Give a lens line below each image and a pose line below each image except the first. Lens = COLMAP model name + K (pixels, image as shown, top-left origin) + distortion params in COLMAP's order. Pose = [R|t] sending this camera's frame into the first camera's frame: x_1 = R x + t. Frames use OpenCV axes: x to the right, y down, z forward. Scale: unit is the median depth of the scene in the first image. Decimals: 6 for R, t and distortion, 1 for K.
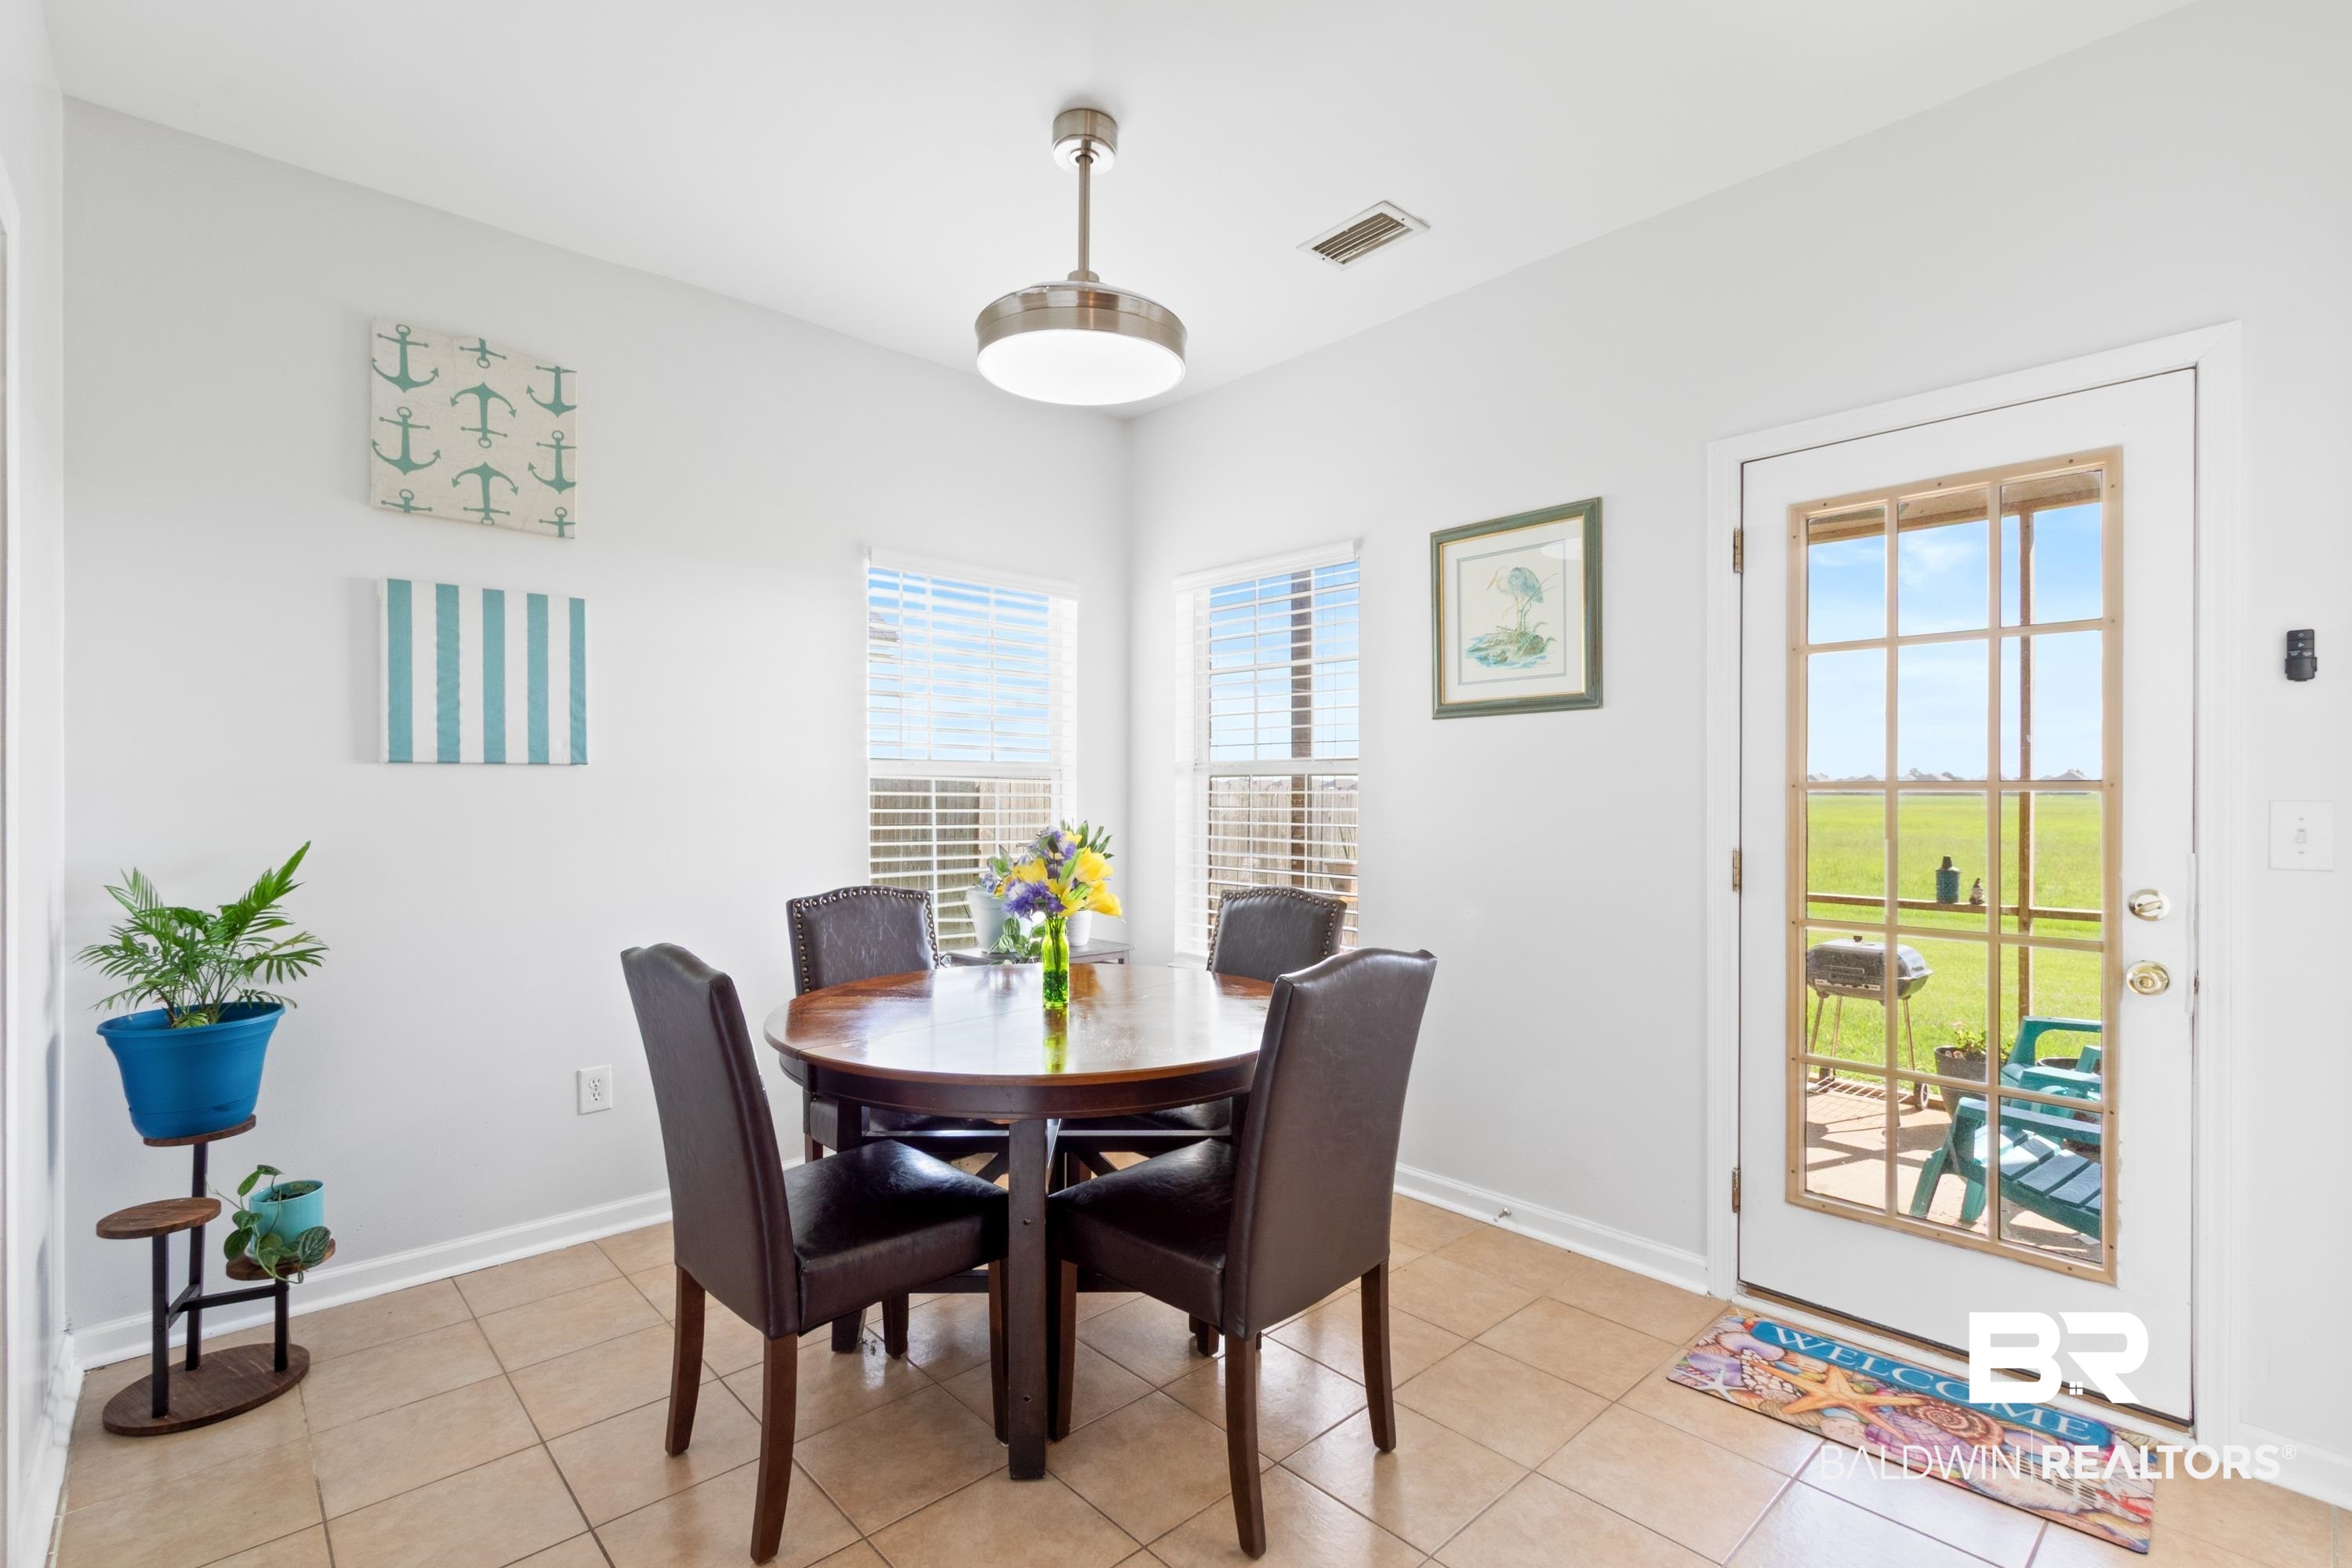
lens RADIAL K [[1079.4, 0, 1160.8], [0, 1079.4, 795.0], [0, 0, 1]] dist [-0.002686, -0.000690]
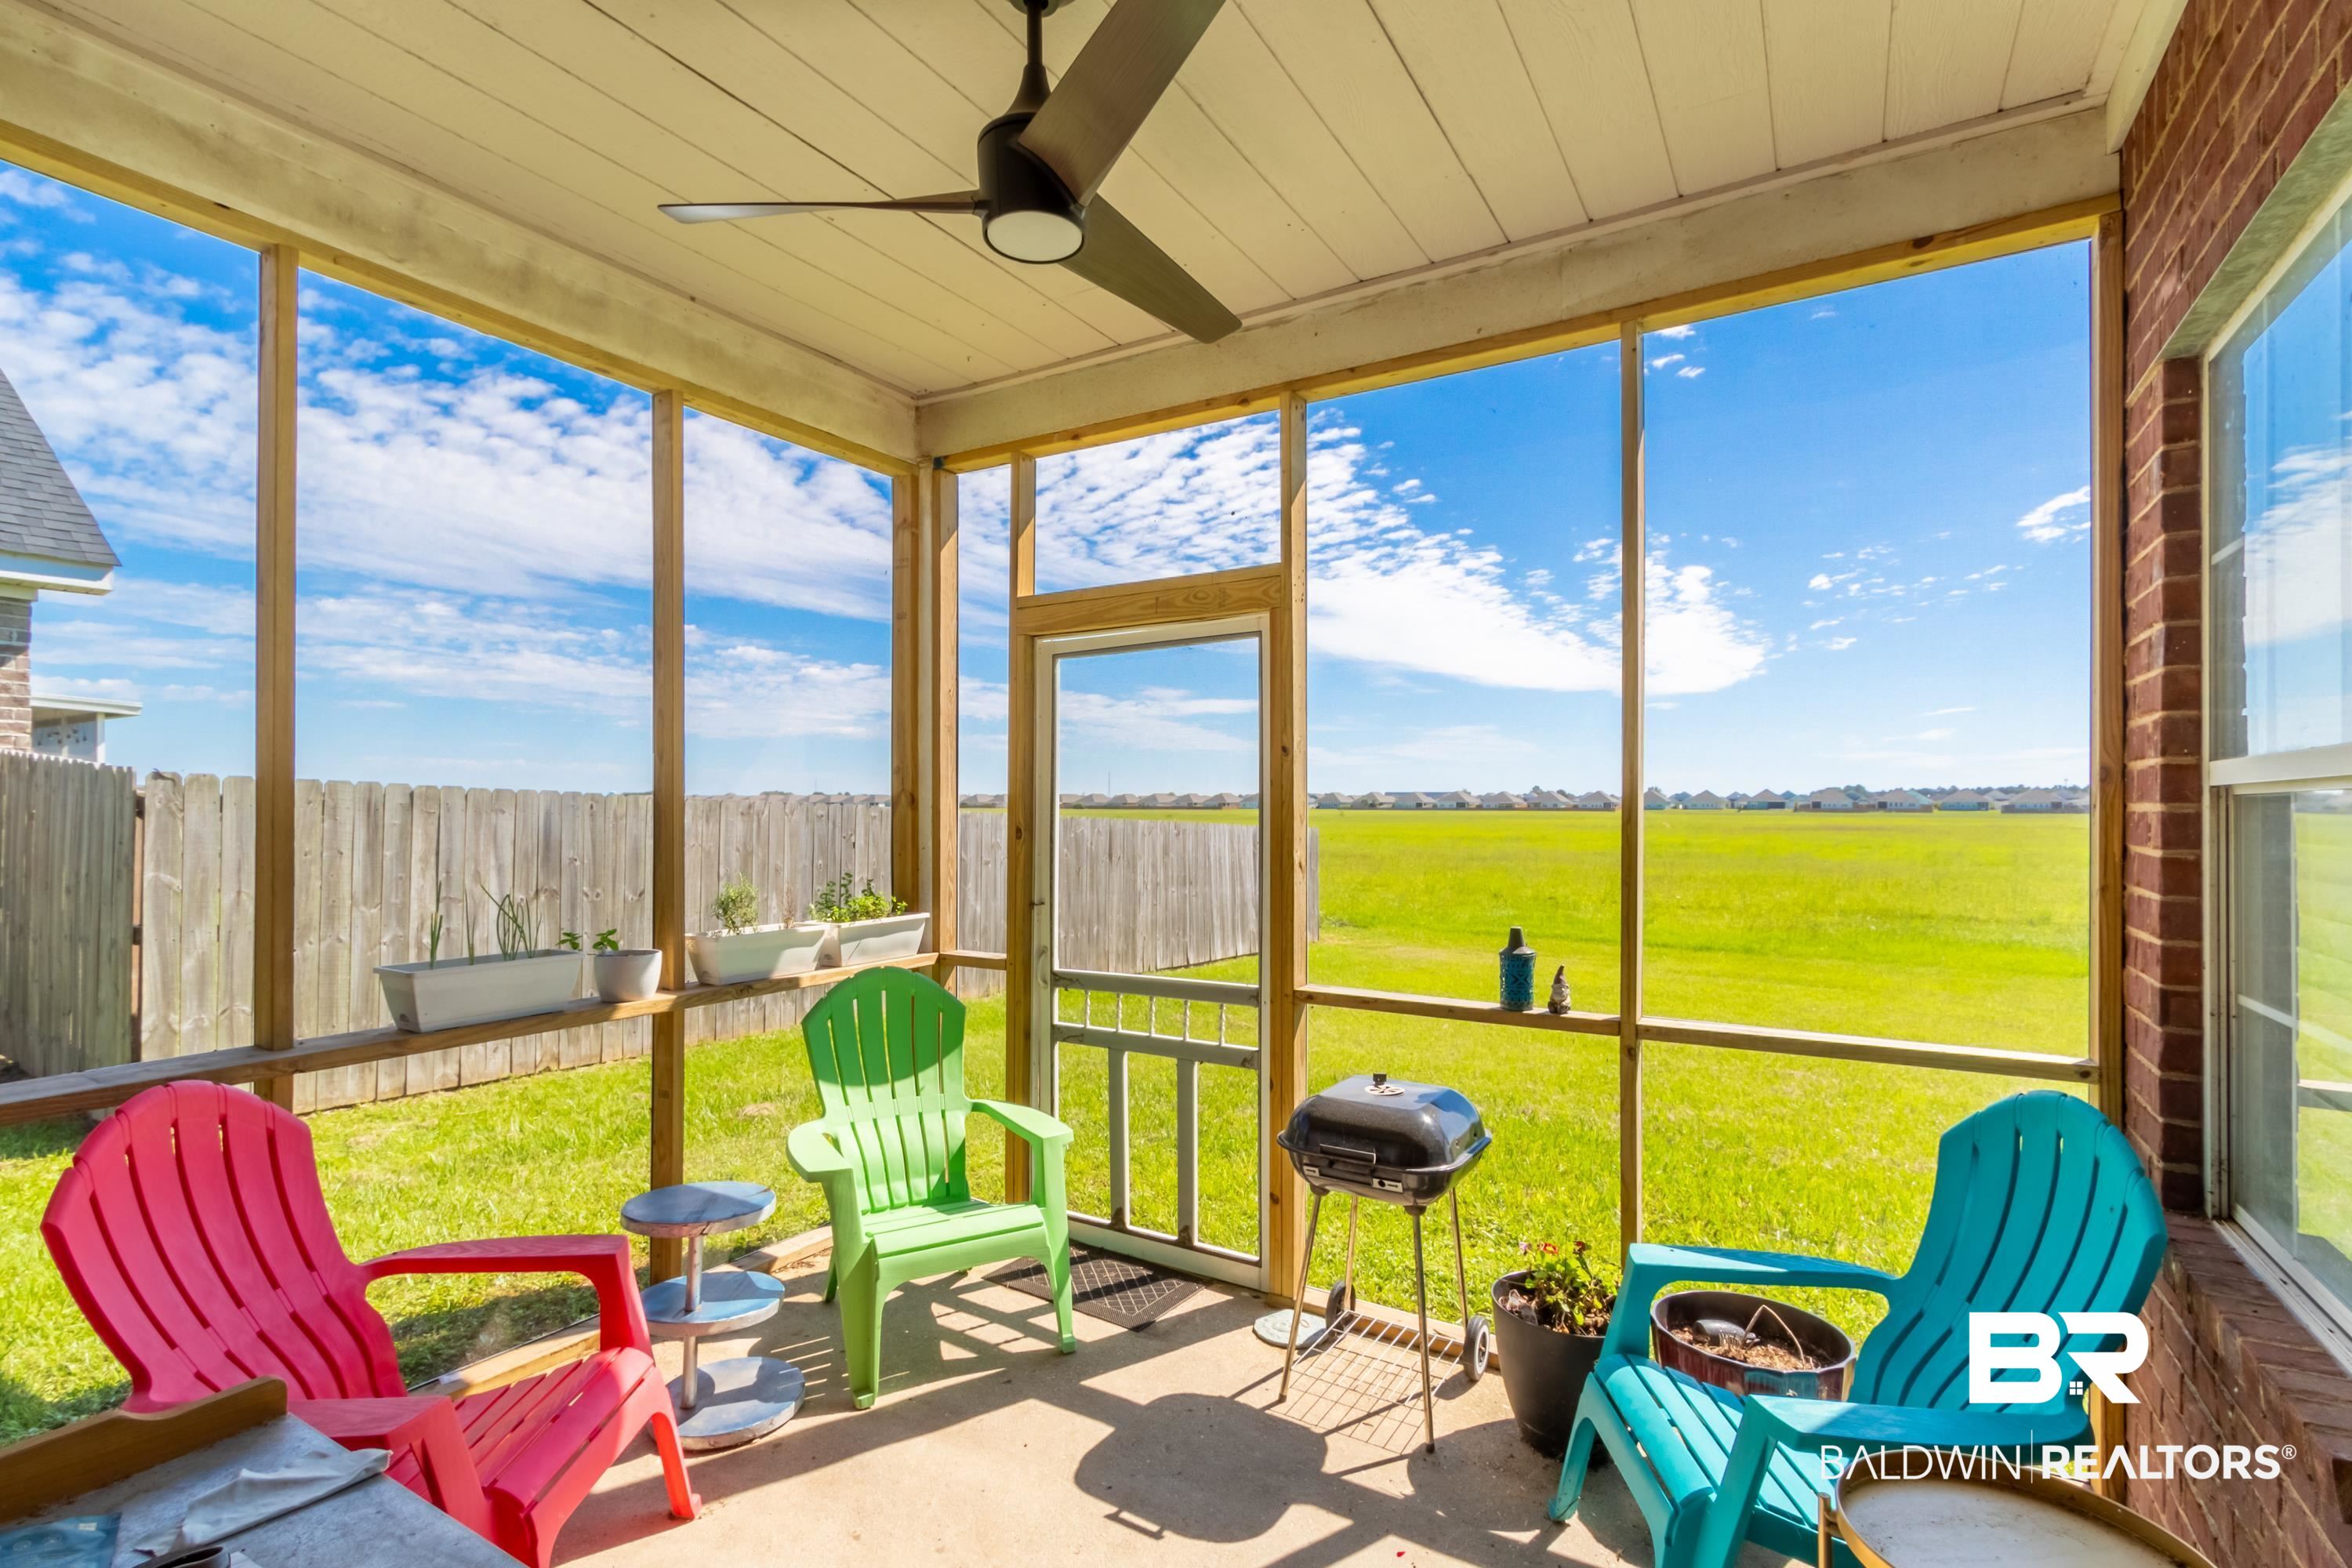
lens RADIAL K [[1105.6, 0, 1164.1], [0, 1105.6, 804.9], [0, 0, 1]] dist [0.025116, -0.000112]
pose [[0.957412, -0.000312, 0.288726, 0.378071], [0.003056, 0.999954, -0.009054, -0.005070], [-0.288710, 0.009551, 0.957369, 0.484383]]
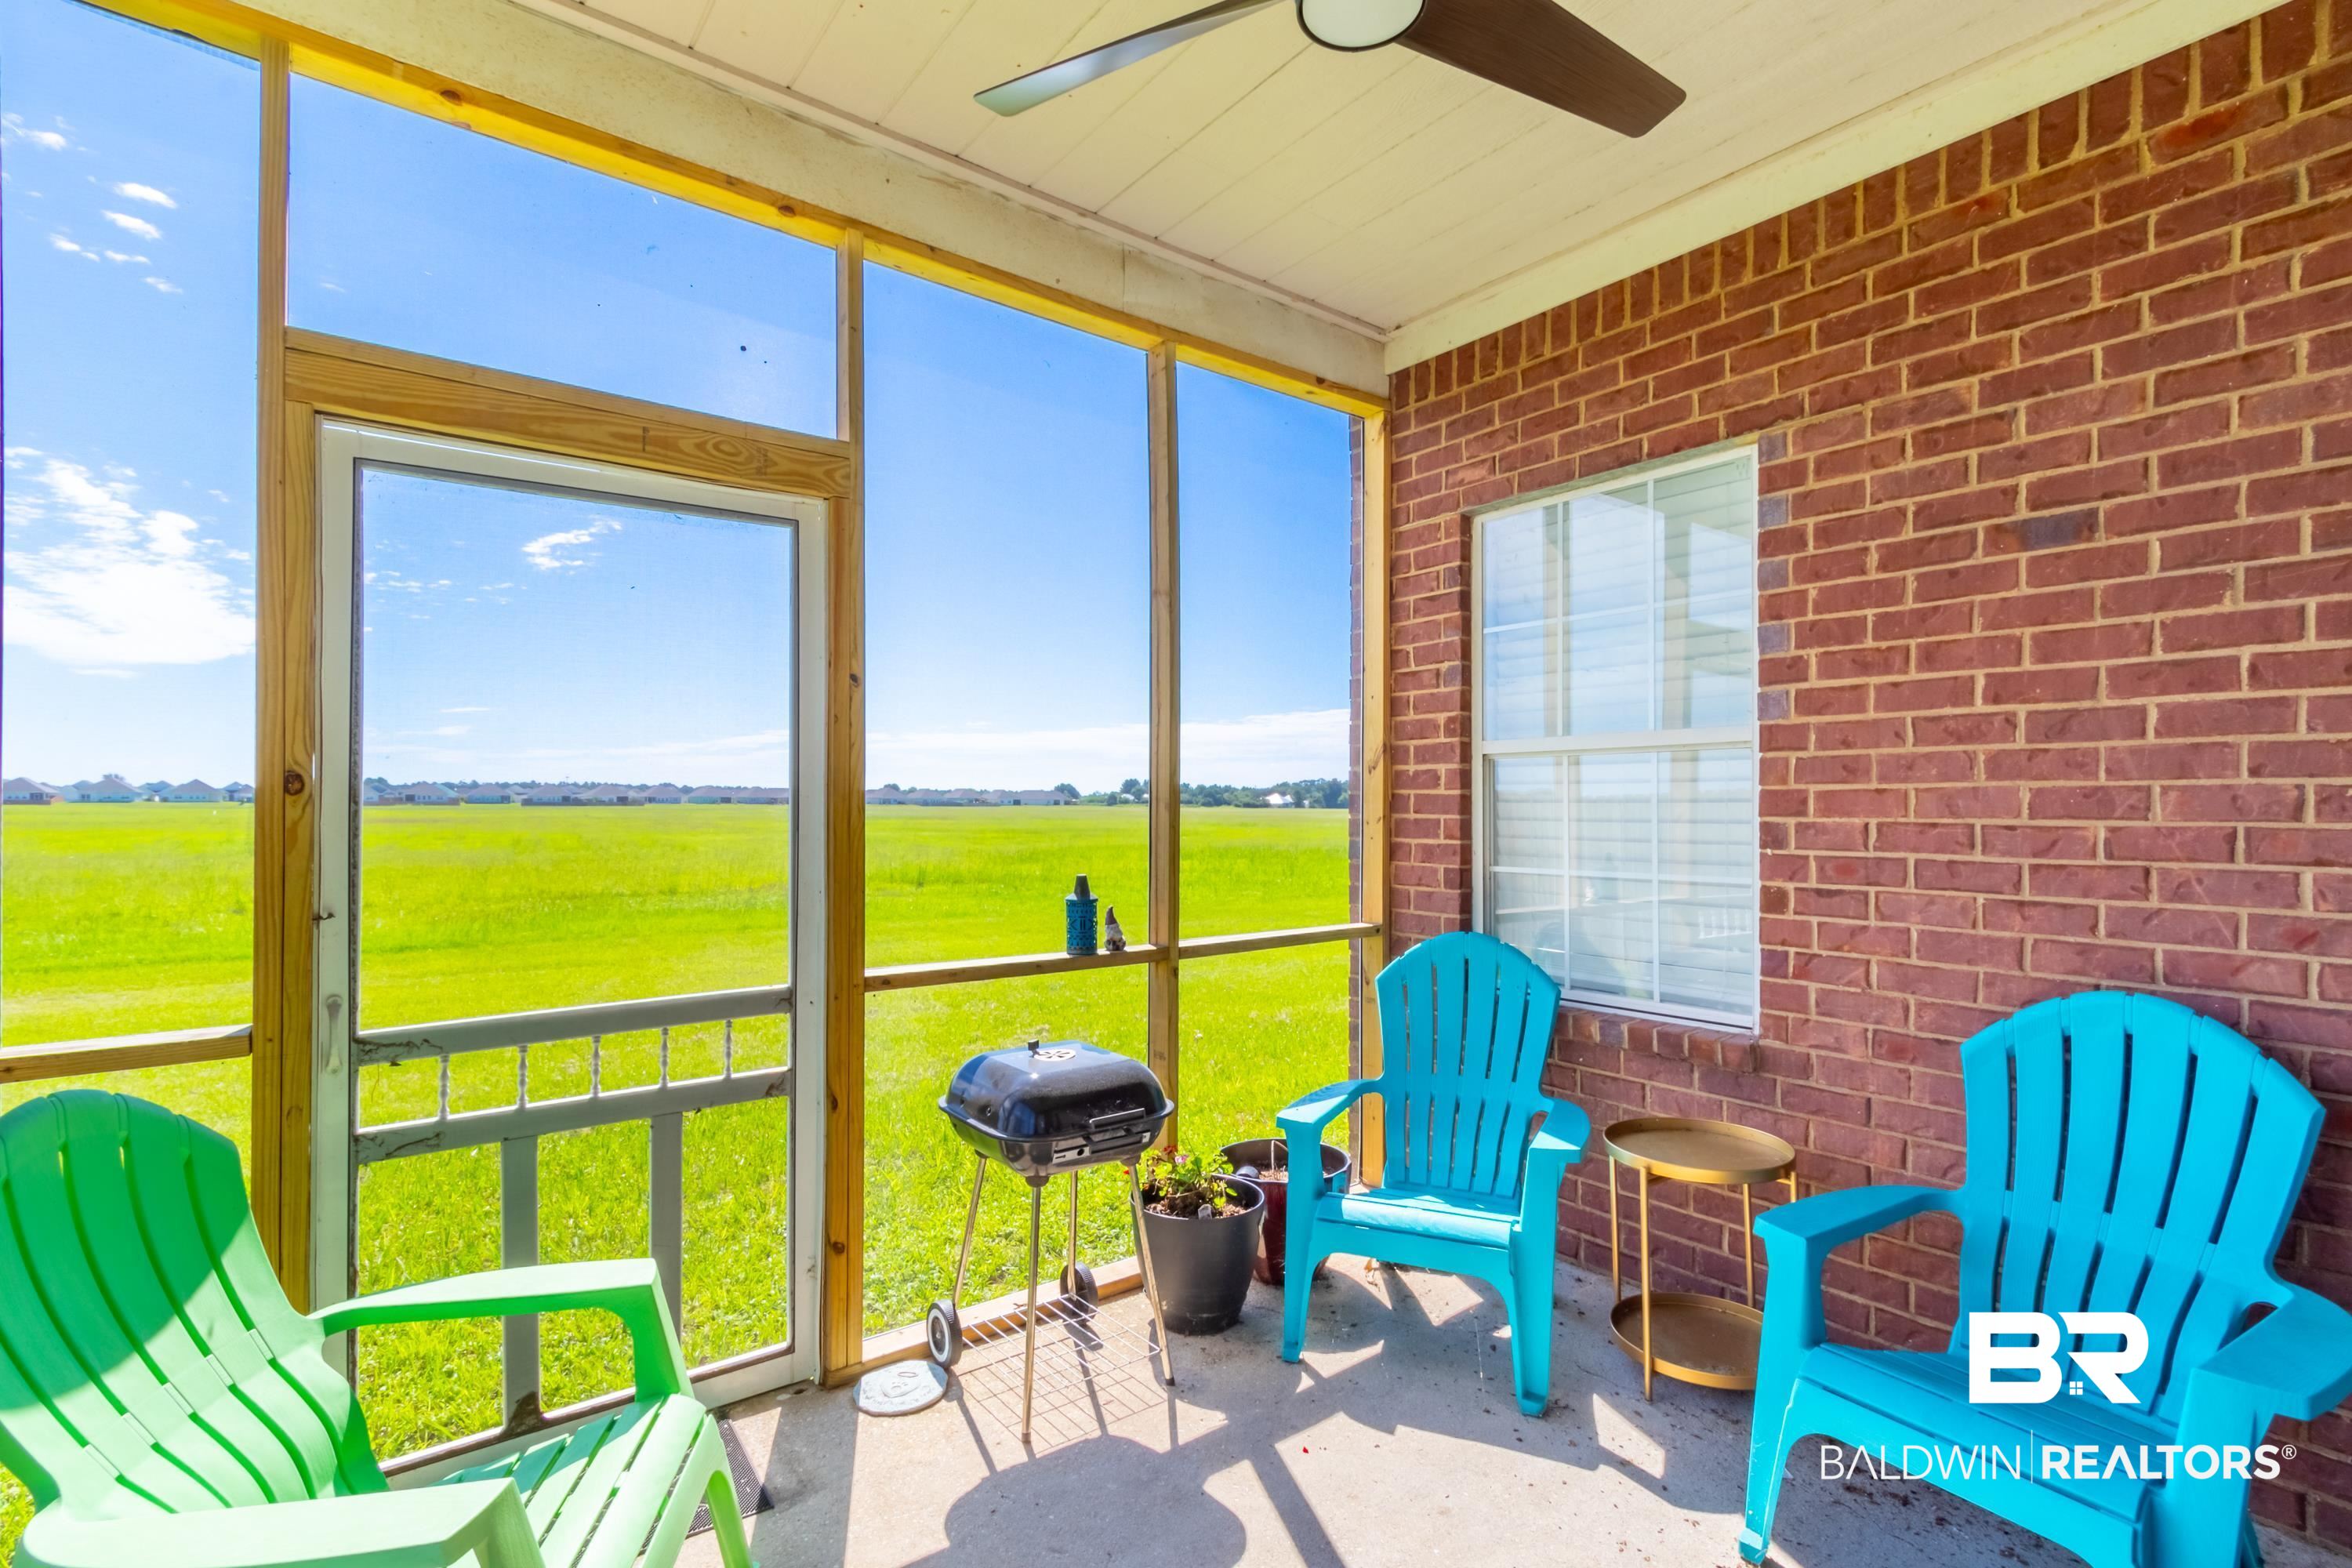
lens RADIAL K [[1079.4, 0, 1160.8], [0, 1079.4, 795.0], [0, 0, 1]] dist [-0.002686, -0.000690]
pose [[0.072818, 0.005833, 0.997328, 0.137966], [0.006856, 0.999956, -0.006349, 0.016181], [-0.997322, 0.007300, 0.072775, 0.912959]]
